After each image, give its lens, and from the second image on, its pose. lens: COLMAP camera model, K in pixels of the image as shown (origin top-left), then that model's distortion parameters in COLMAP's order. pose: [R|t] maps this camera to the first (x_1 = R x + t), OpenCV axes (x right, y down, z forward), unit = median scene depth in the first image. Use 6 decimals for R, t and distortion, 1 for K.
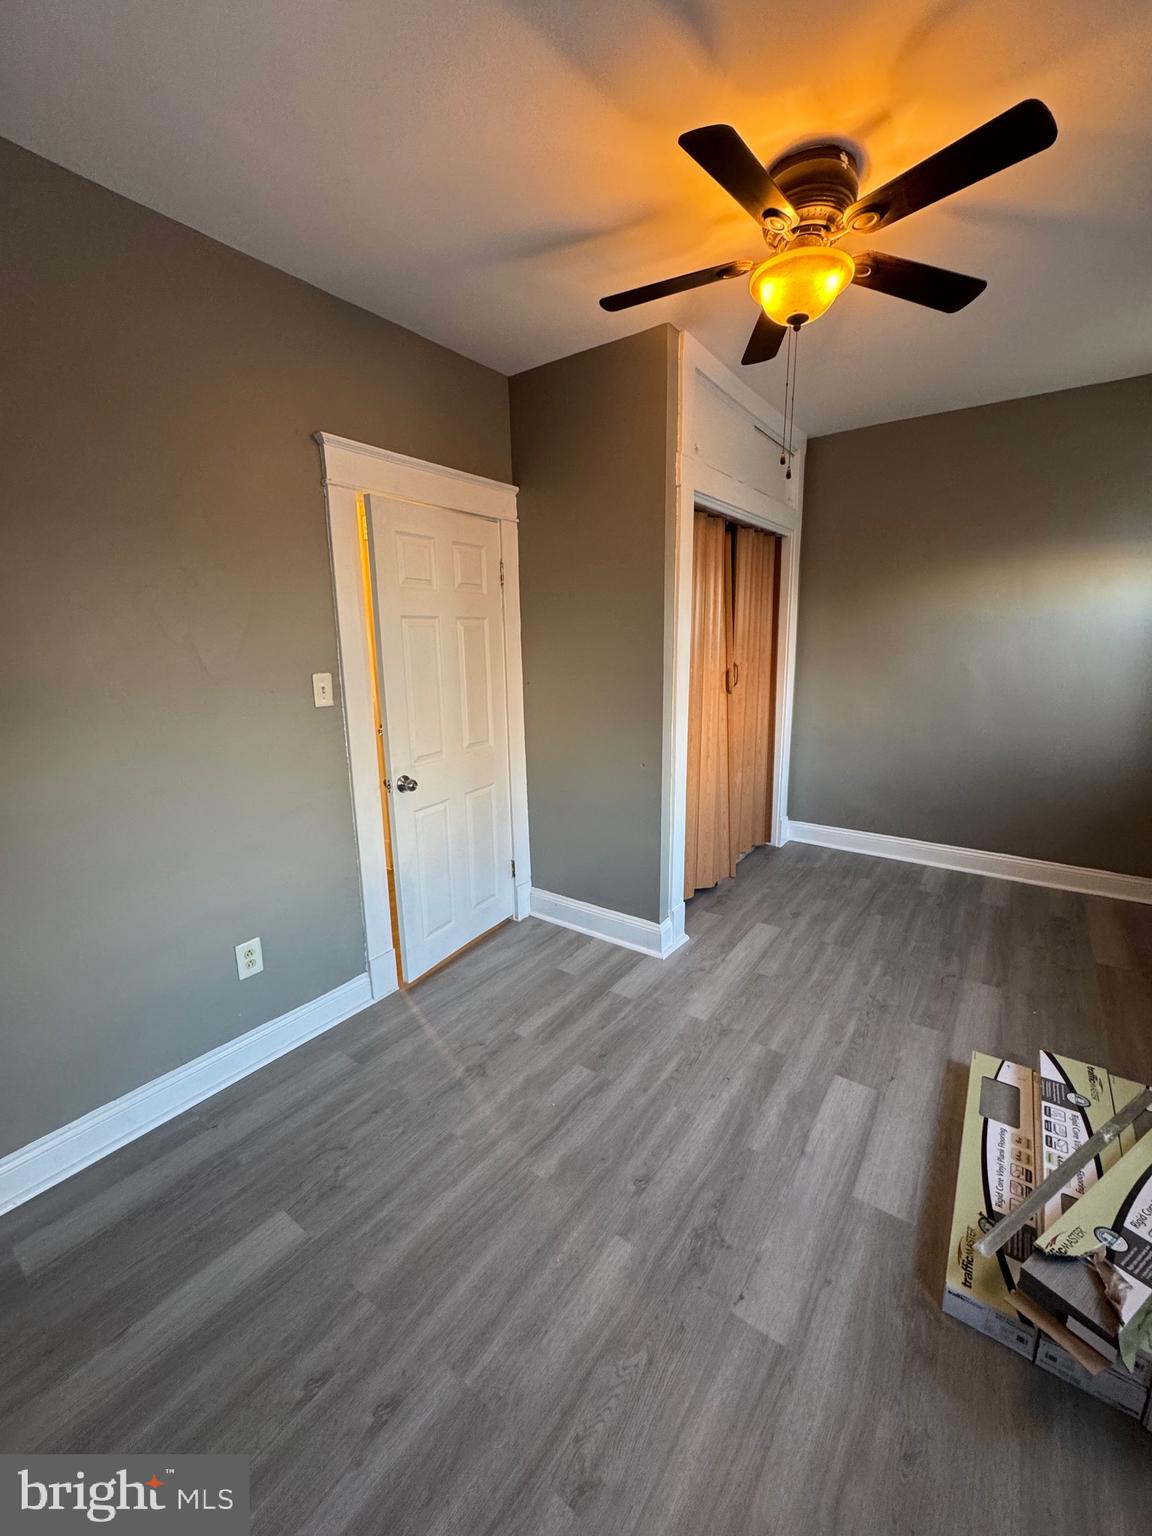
lens RADIAL K [[608.9, 0, 573.5], [0, 608.9, 763.2], [0, 0, 1]] dist [-0.003350, 0.000838]
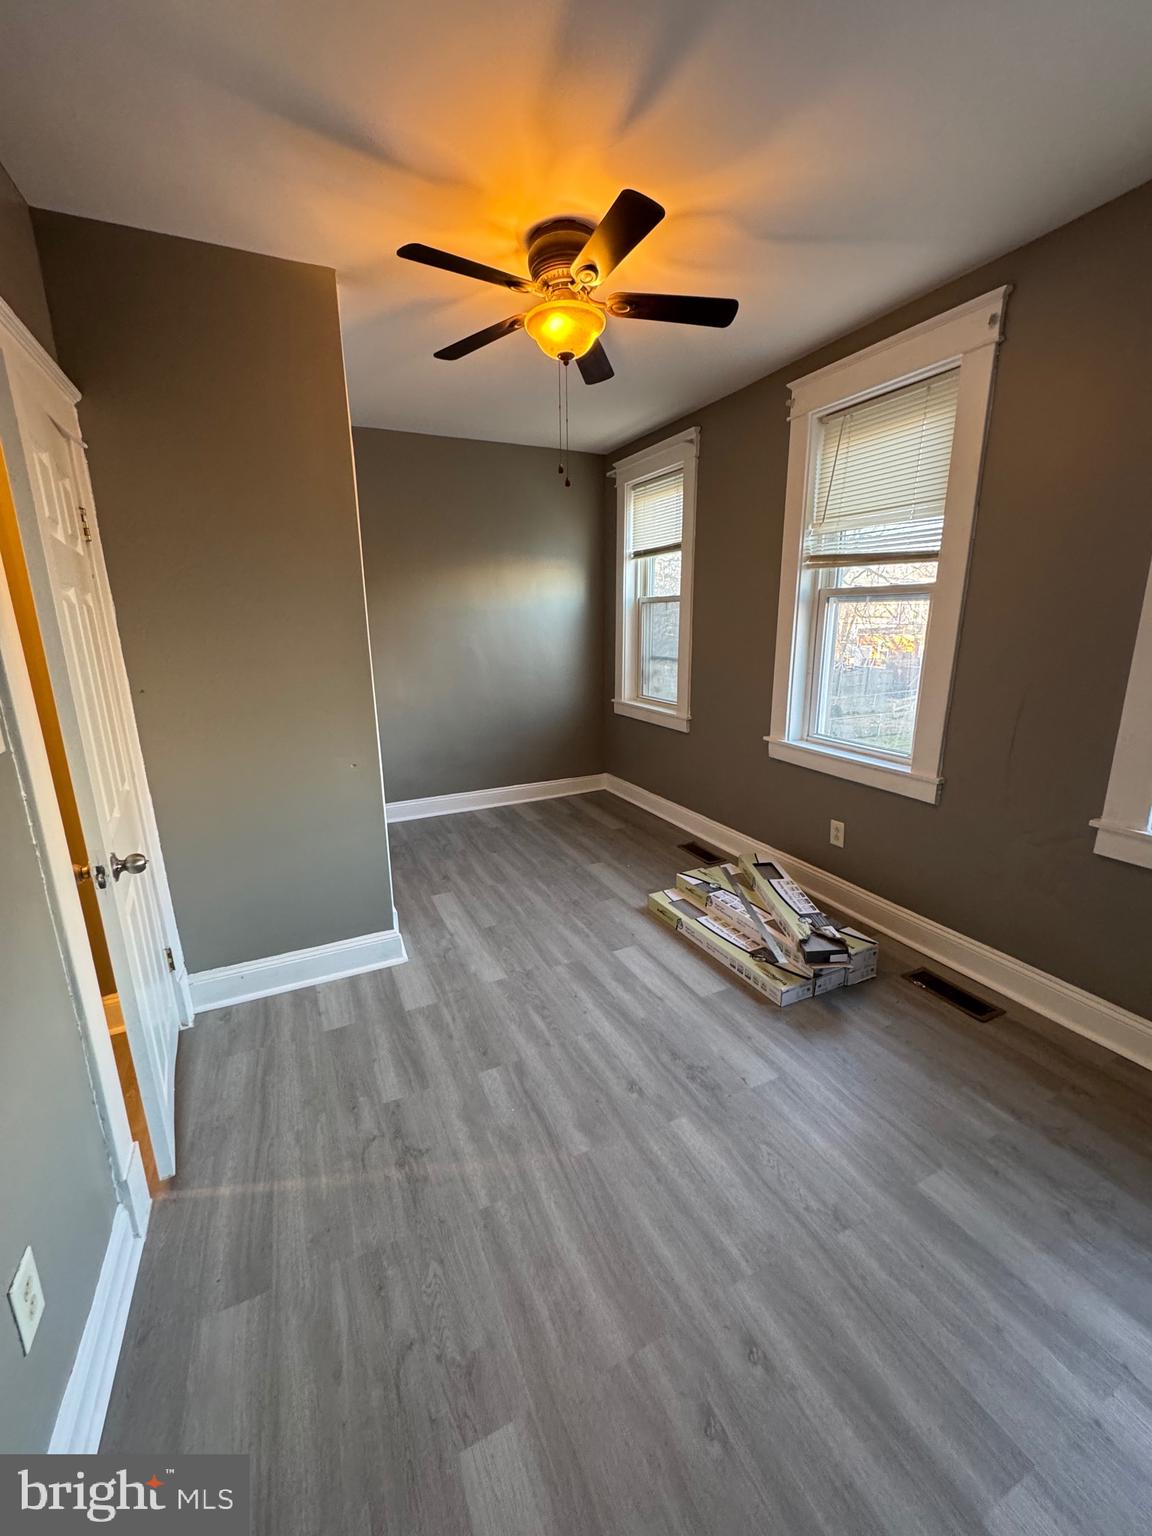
lens RADIAL K [[608.9, 0, 572.7], [0, 608.9, 764.0], [0, 0, 1]] dist [-0.003350, 0.000838]
pose [[0.480895, -0.199883, 0.853690, -0.641363], [0.192401, 0.973992, 0.119668, -0.057276], [-0.855407, 0.106703, 0.506846, 0.352408]]
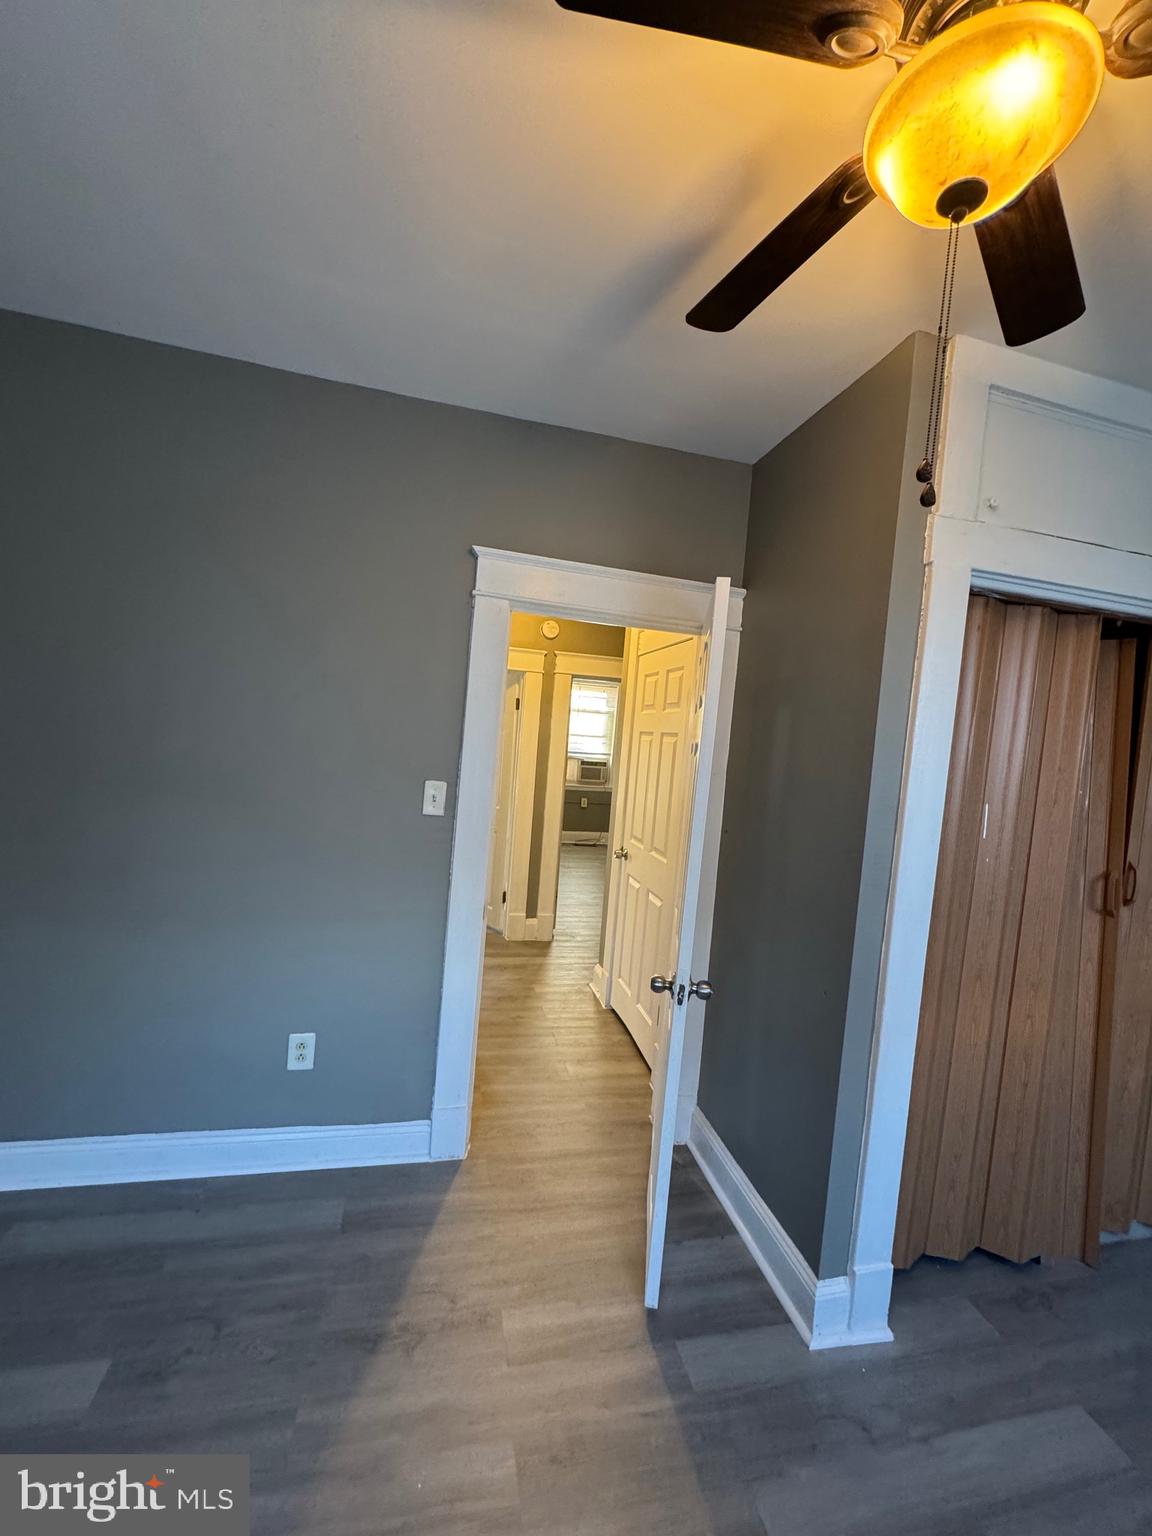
lens RADIAL K [[608.9, 0, 575.0], [0, 608.9, 764.7], [0, 0, 1]] dist [-0.003350, 0.000838]
pose [[0.753777, 0.111595, -0.647585, 0.385610], [-0.231263, 0.967480, -0.102466, -0.129825], [0.615091, 0.227000, 0.755072, 0.418010]]
